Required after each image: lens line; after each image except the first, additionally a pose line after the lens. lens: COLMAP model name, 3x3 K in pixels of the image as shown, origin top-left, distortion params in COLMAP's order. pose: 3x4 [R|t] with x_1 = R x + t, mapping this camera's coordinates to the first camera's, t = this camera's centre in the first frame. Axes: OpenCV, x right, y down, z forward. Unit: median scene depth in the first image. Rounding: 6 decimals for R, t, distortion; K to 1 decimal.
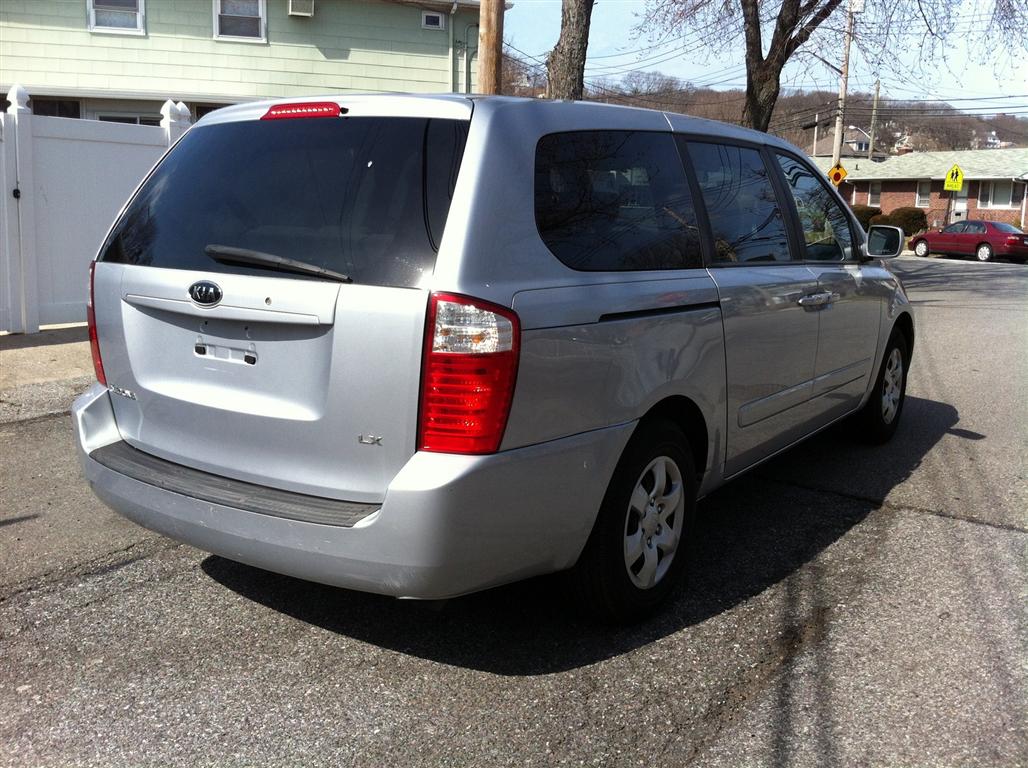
lens RADIAL K [[962.3, 0, 571.8], [0, 962.3, 383.8], [0, 0, 1]] dist [0.001263, -0.082717]
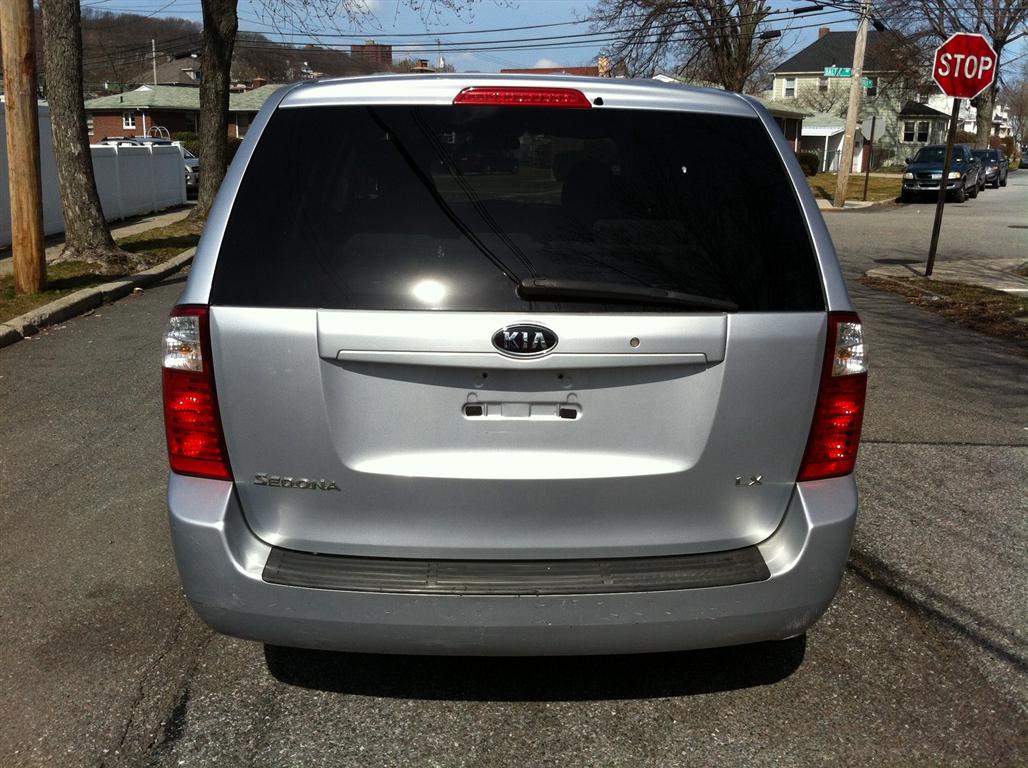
lens RADIAL K [[949.2, 0, 514.0], [0, 949.2, 384.0], [0, 0, 1]] dist [0.003752, -0.102301]
pose [[0.814021, -0.147113, 0.561897, -0.747052], [0.104393, 0.988696, 0.107621, -0.128692], [-0.571377, -0.028947, 0.820177, 0.335282]]
